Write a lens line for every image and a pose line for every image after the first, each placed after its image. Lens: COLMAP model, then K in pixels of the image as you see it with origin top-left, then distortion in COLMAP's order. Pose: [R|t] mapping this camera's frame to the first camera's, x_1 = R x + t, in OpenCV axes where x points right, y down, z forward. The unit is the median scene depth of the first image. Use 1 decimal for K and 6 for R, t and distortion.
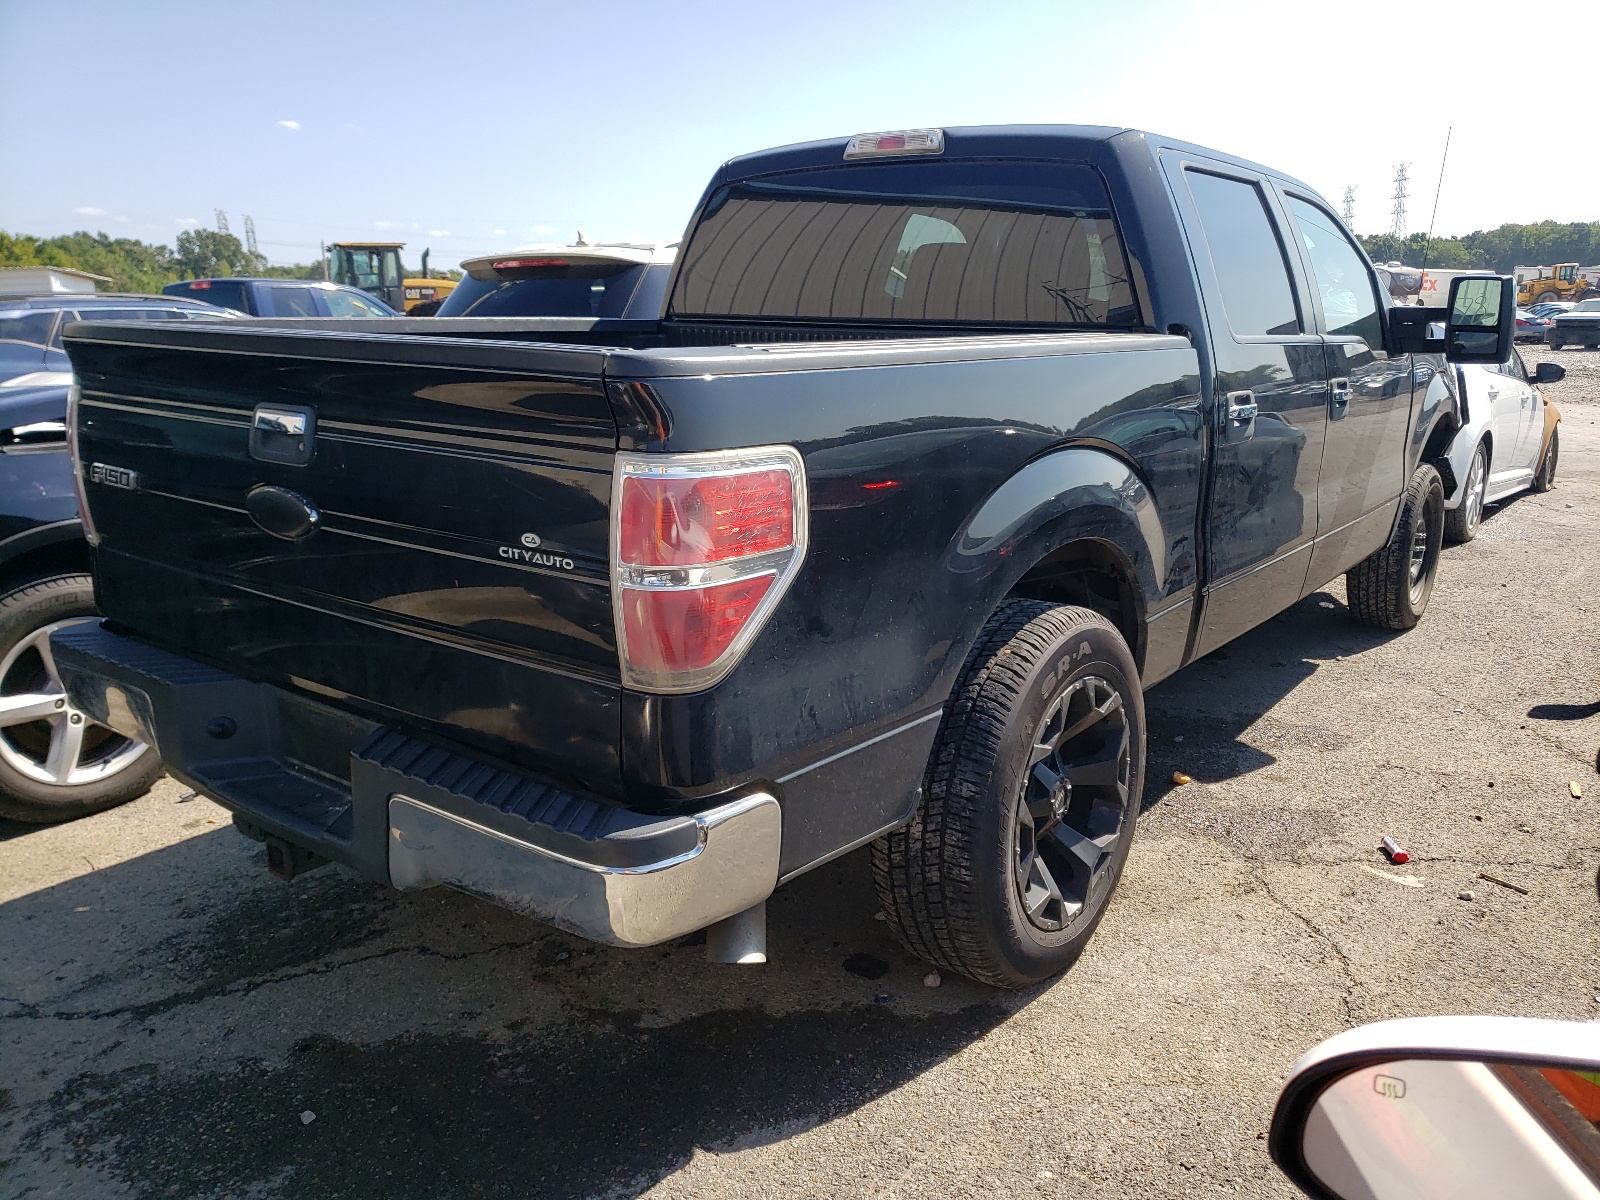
lens RADIAL K [[1294.3, 0, 800.0], [0, 1294.3, 600.0], [0, 0, 1]] dist [0.076685, -0.139359]
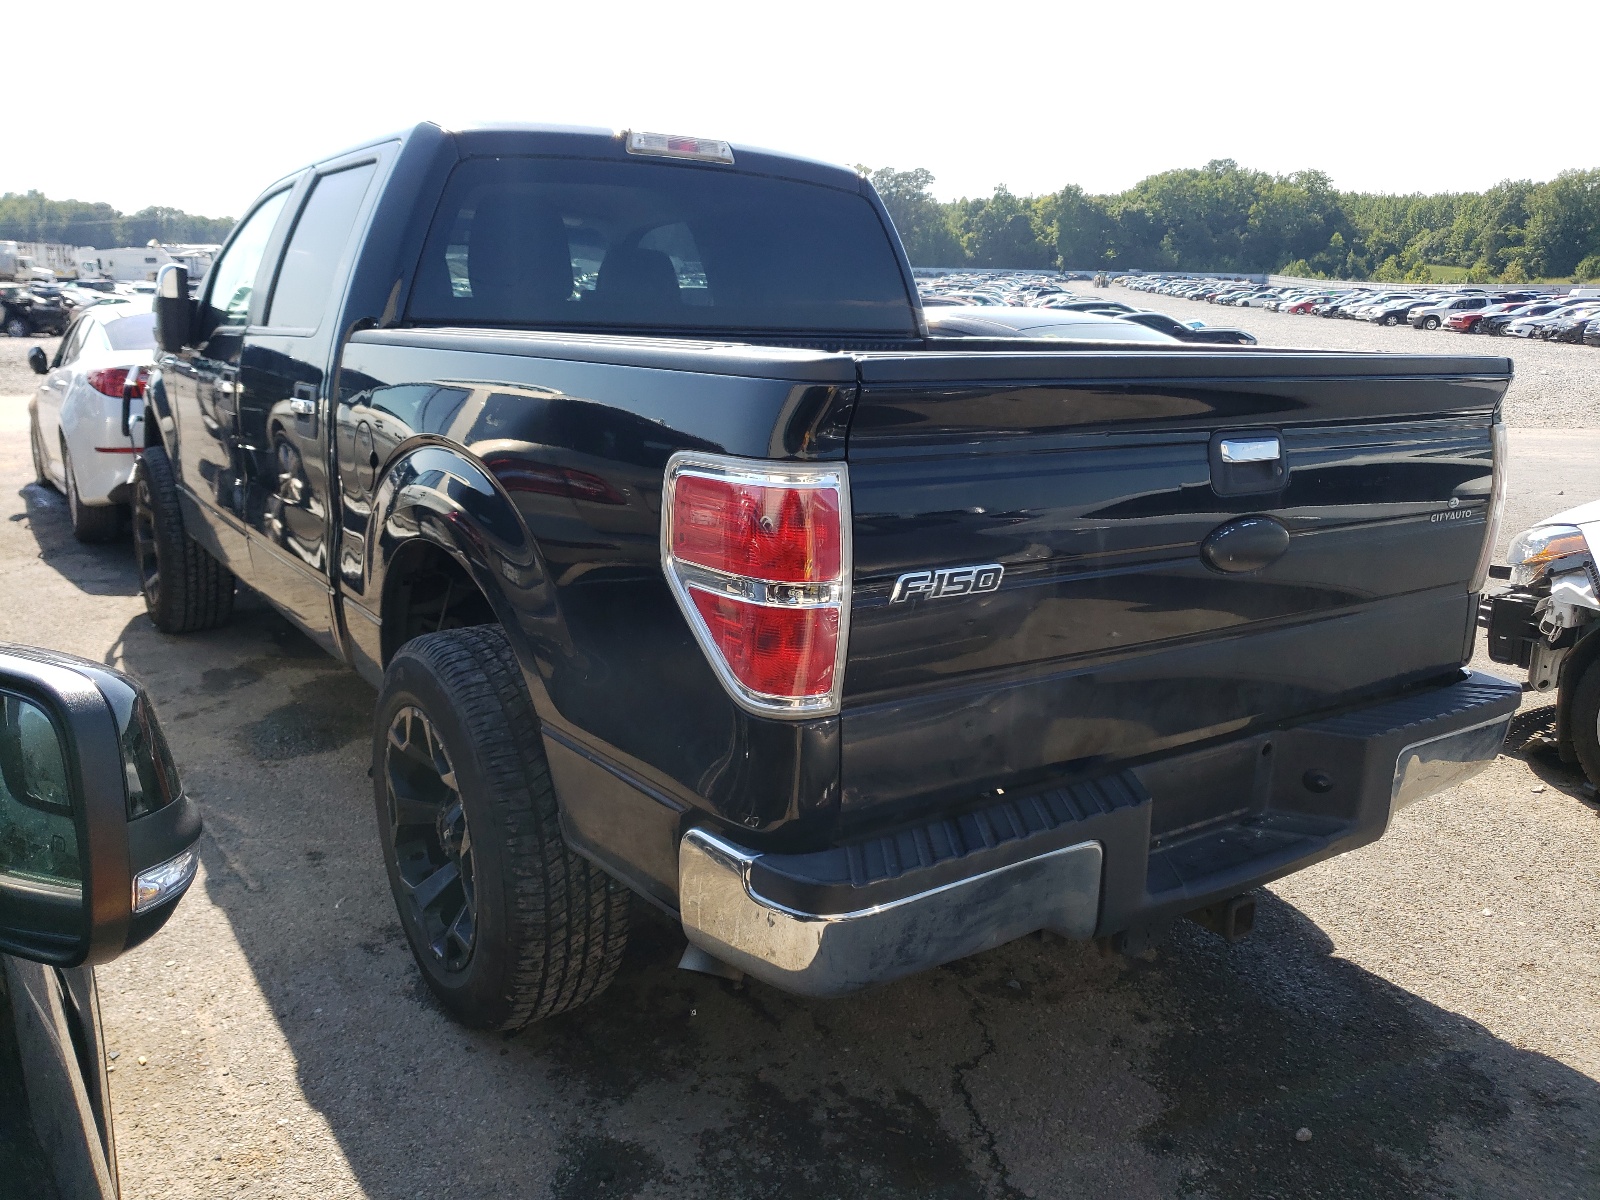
lens RADIAL K [[1294.3, 0, 800.0], [0, 1294.3, 600.0], [0, 0, 1]] dist [0.076685, -0.139359]
pose [[0.280991, -0.208442, 0.936801, -1.077064], [0.199411, 0.967506, 0.155461, -0.188094], [-0.938765, 0.143126, 0.313426, 0.798300]]
